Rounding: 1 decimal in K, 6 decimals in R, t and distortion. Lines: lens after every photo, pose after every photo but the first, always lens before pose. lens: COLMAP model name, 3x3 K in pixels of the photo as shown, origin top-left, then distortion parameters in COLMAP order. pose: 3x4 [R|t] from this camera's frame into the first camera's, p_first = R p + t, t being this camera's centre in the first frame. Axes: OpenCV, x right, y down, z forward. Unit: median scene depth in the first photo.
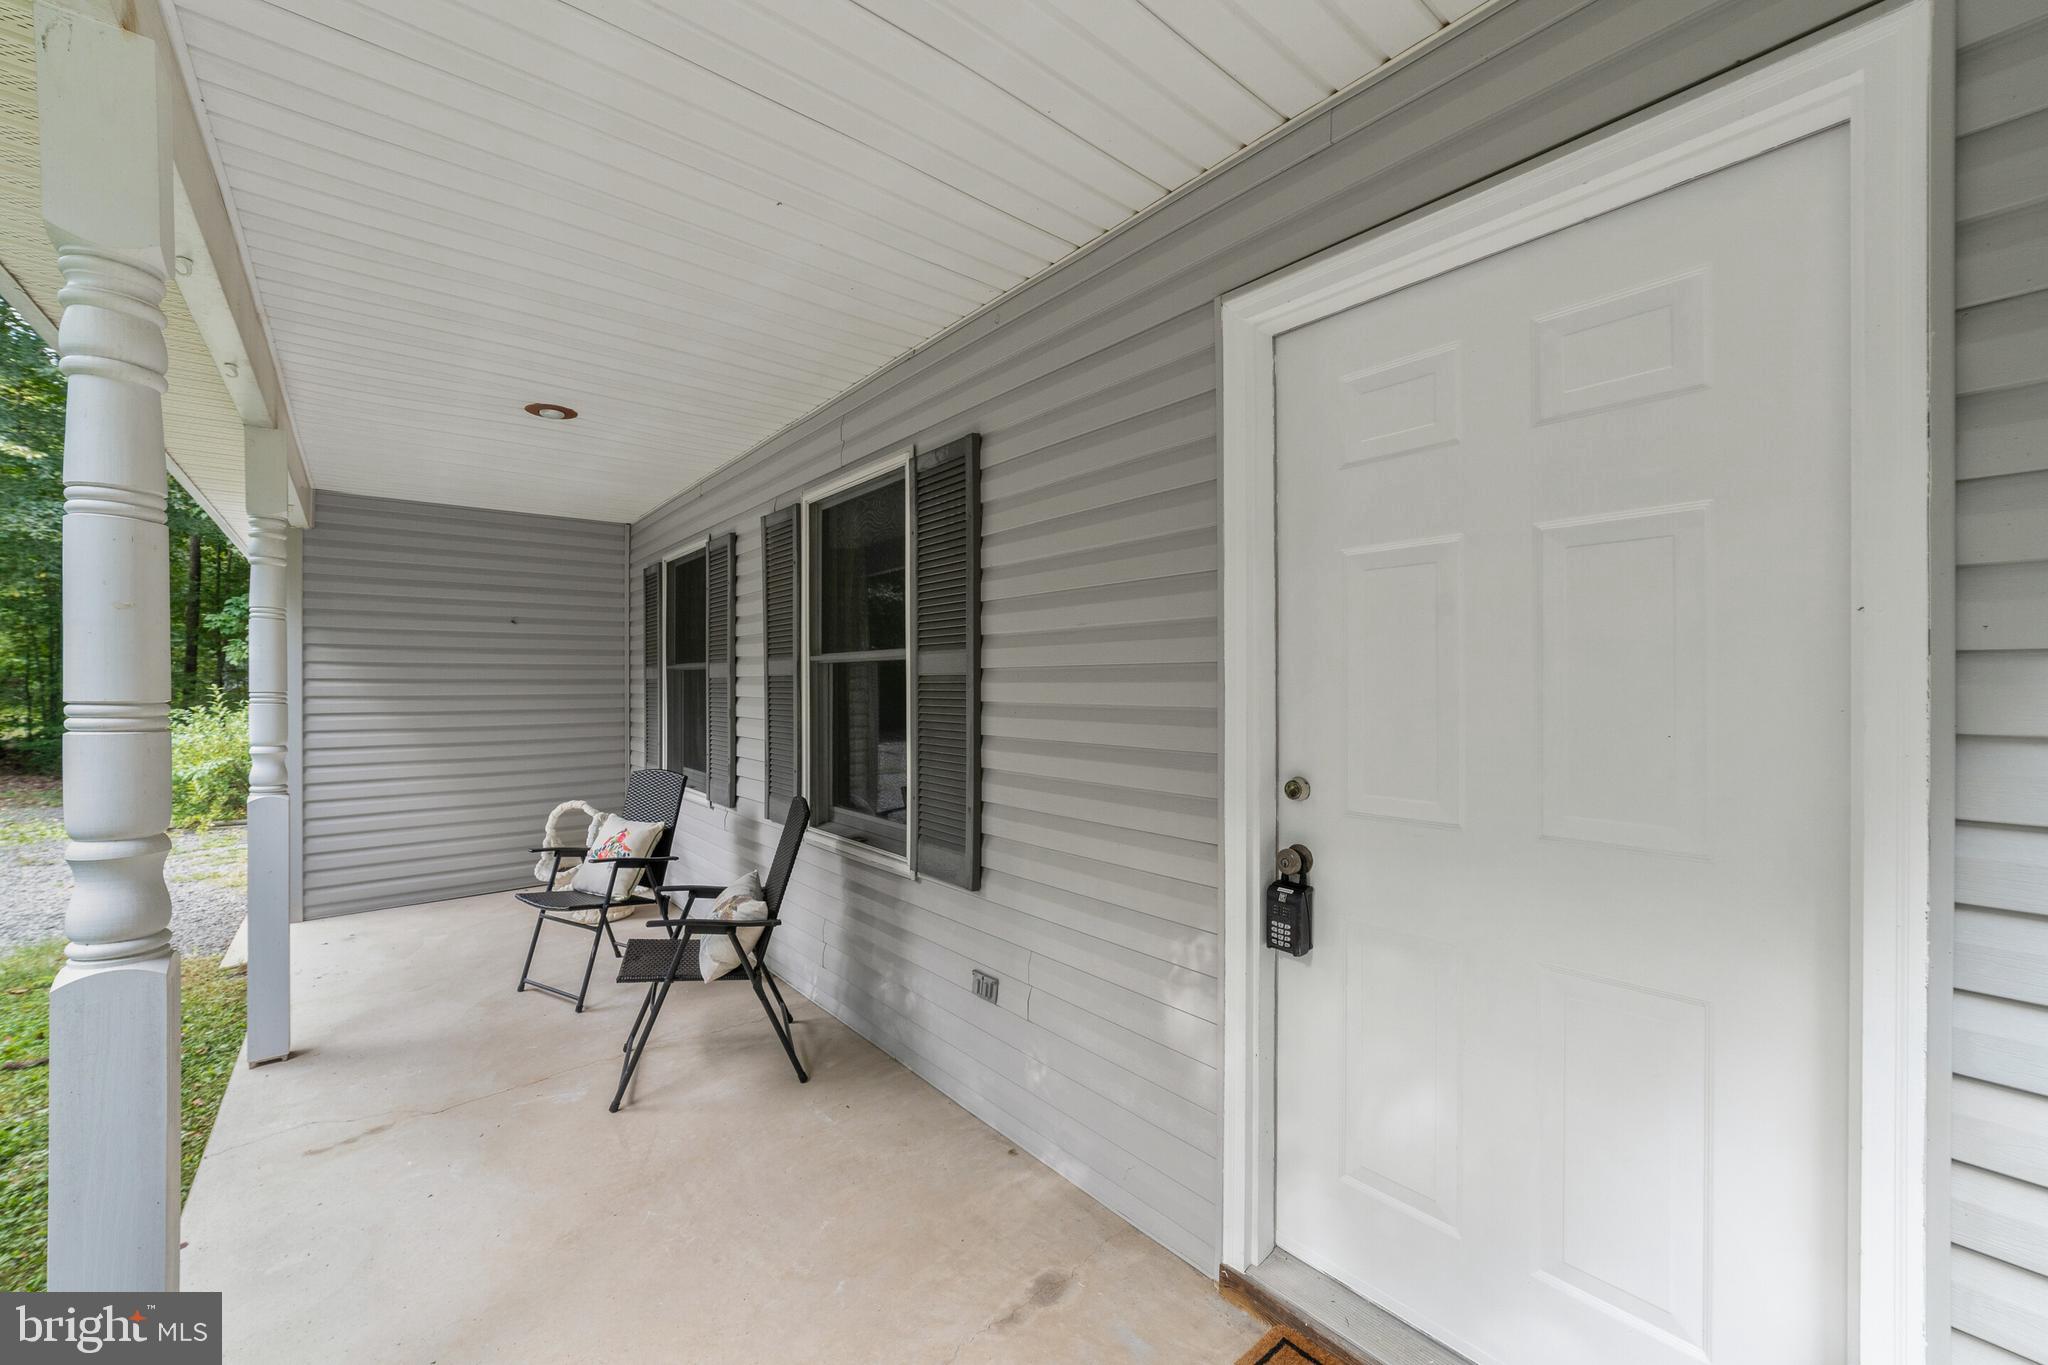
lens RADIAL K [[791.9, 0, 1048.0], [0, 791.9, 687.2], [0, 0, 1]] dist [-0.001154, -0.000207]
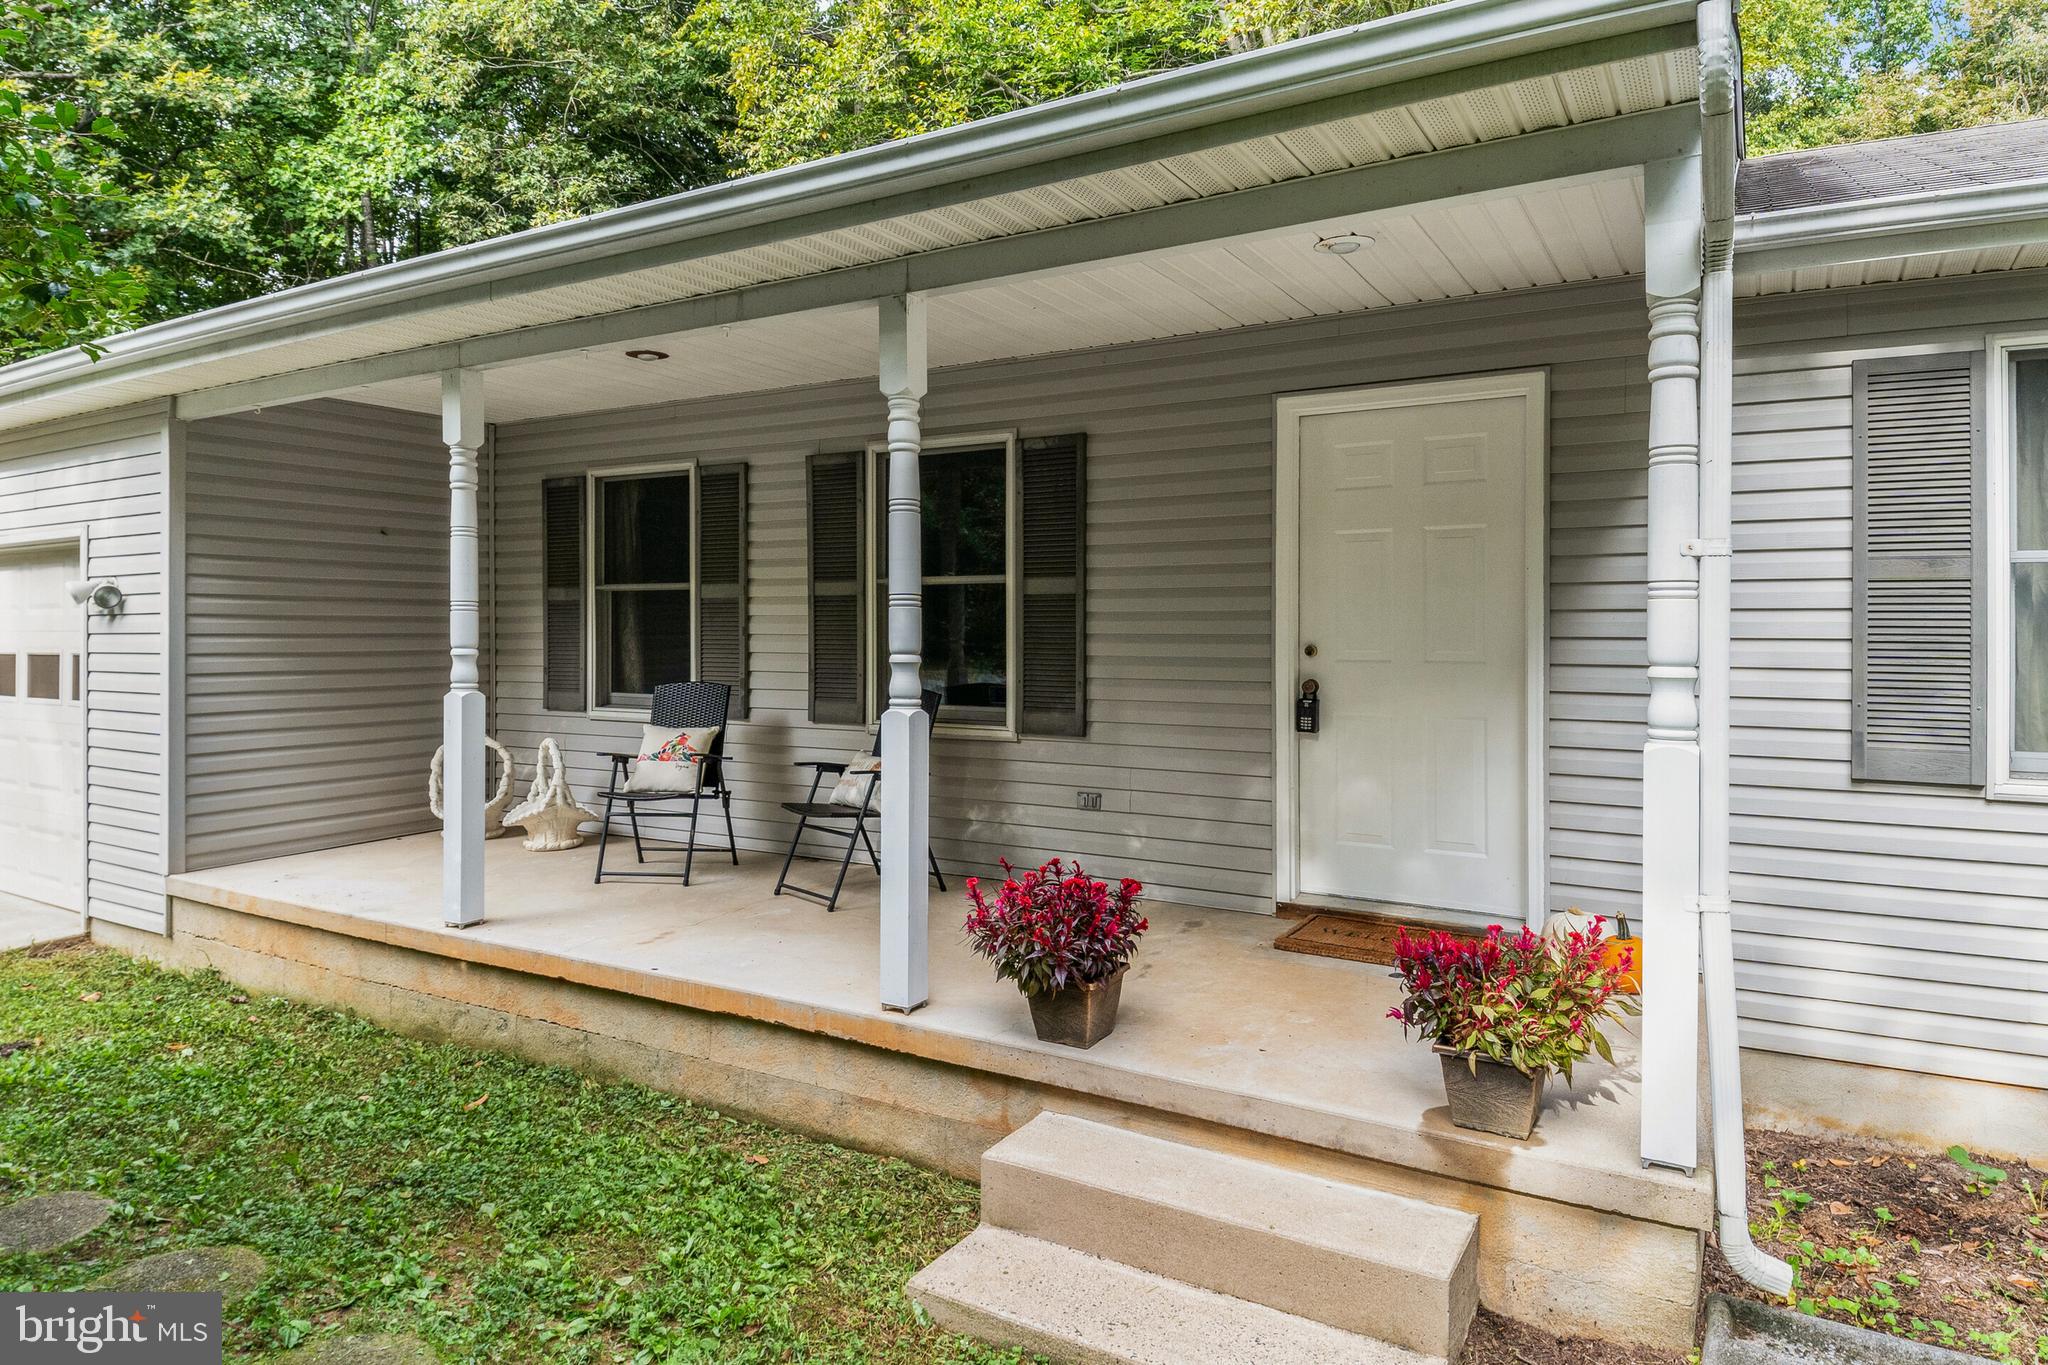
lens RADIAL K [[1185.7, 0, 1050.7], [0, 1185.7, 675.8], [0, 0, 1]] dist [0.058241, -0.000690]
pose [[0.919715, -0.015232, 0.392292, -0.950661], [0.002398, 0.999446, 0.033185, 0.059696], [-0.392580, -0.029580, 0.919242, -0.967482]]
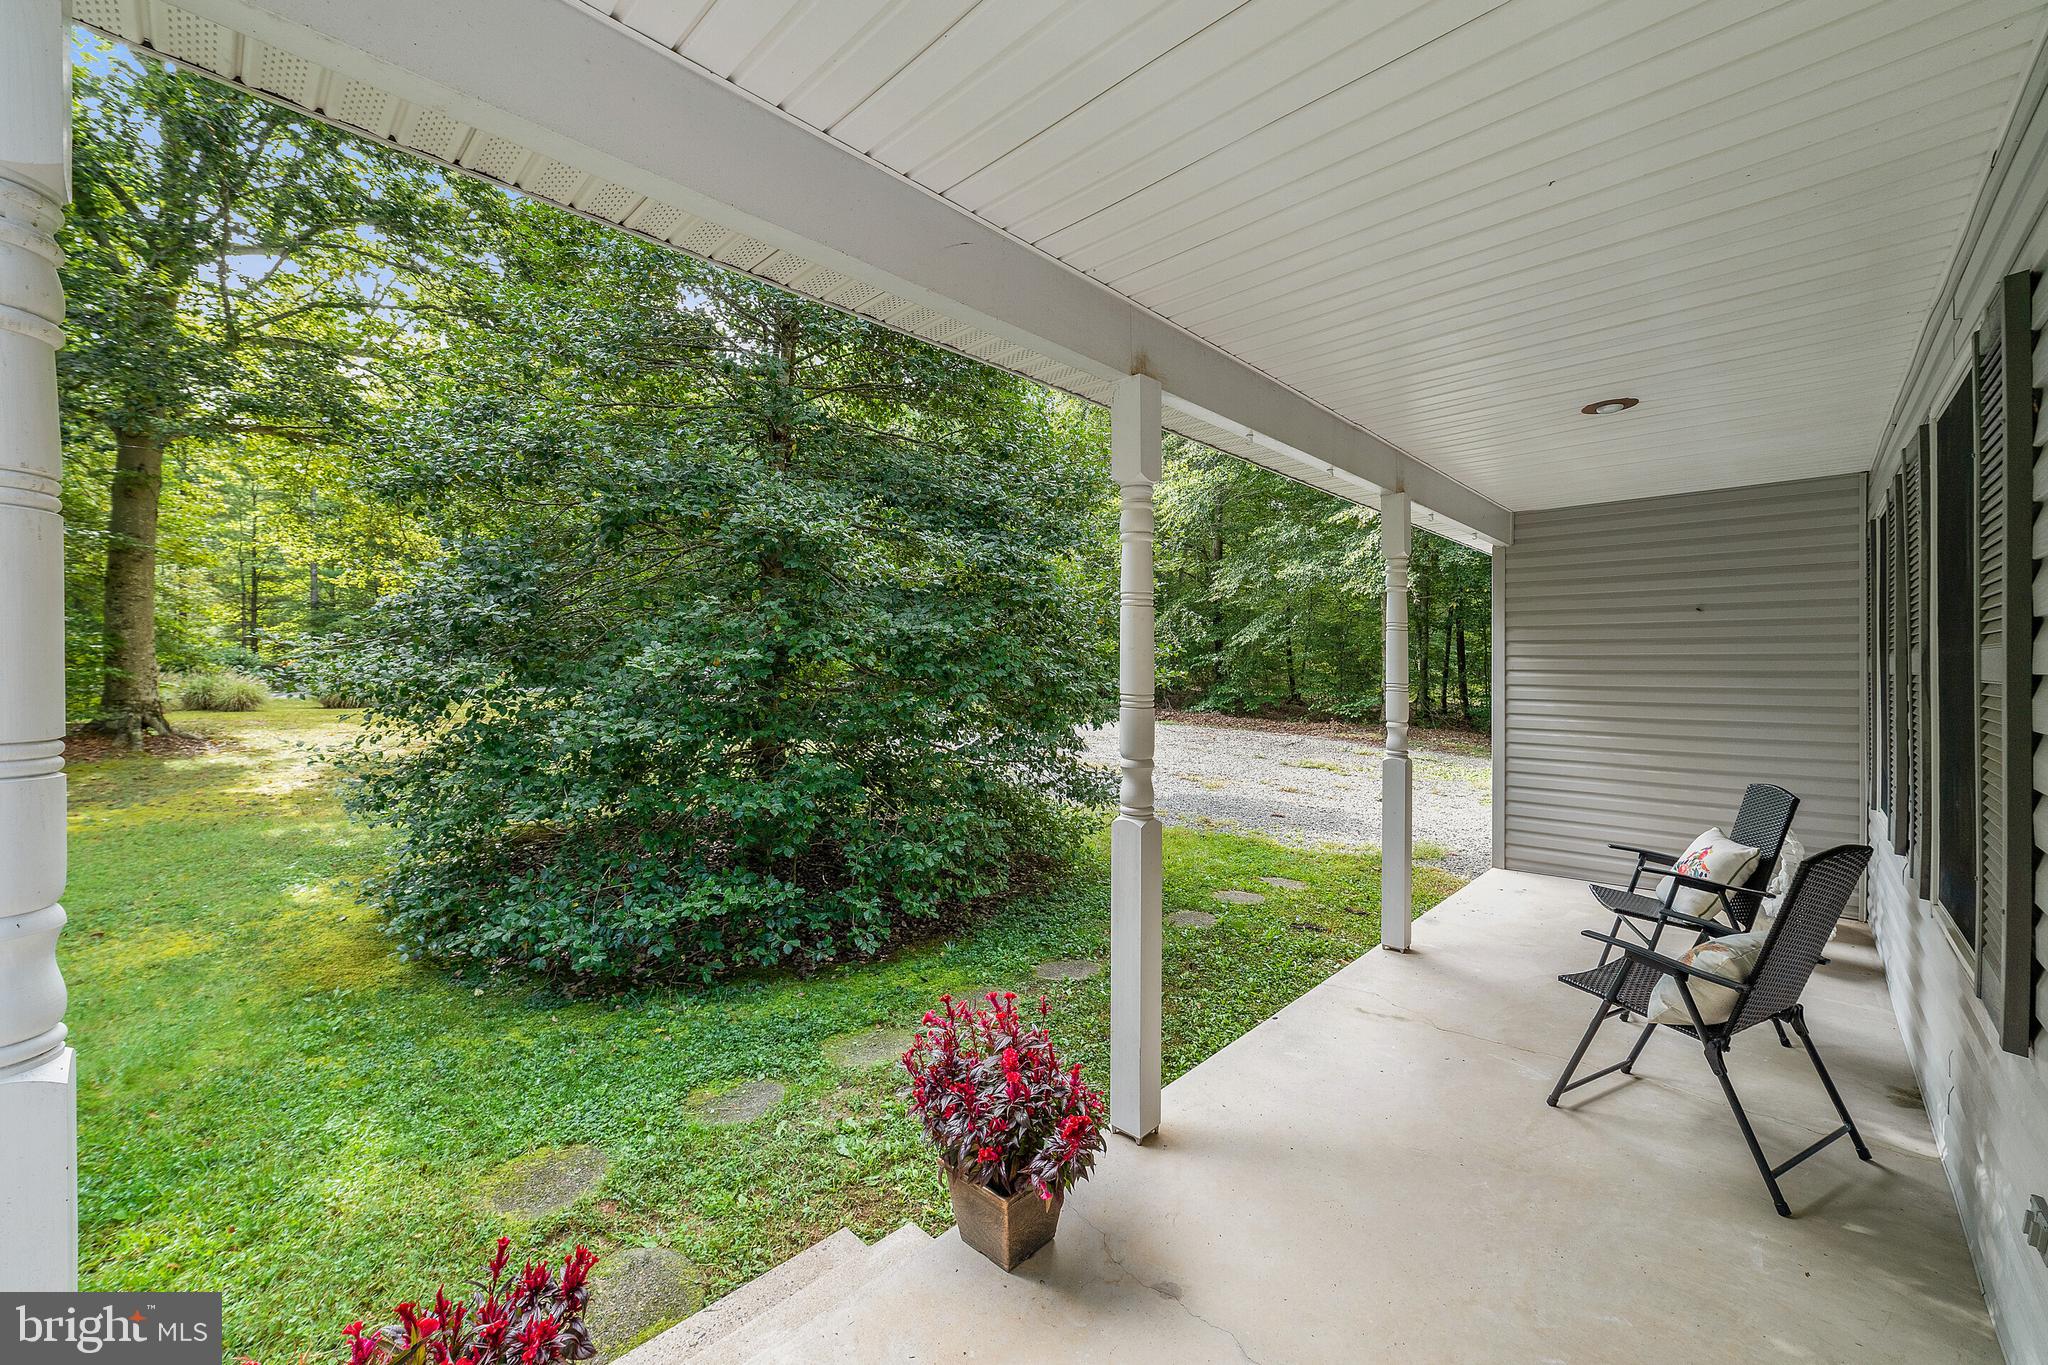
lens RADIAL K [[814.4, 0, 1017.3], [0, 814.4, 658.4], [0, 0, 1]] dist [-0.000242, -0.000140]
pose [[0.128454, -0.005421, -0.991701, 0.359278], [-0.011281, 0.999912, -0.006927, -0.019030], [0.991651, 0.012077, 0.128382, 0.162057]]
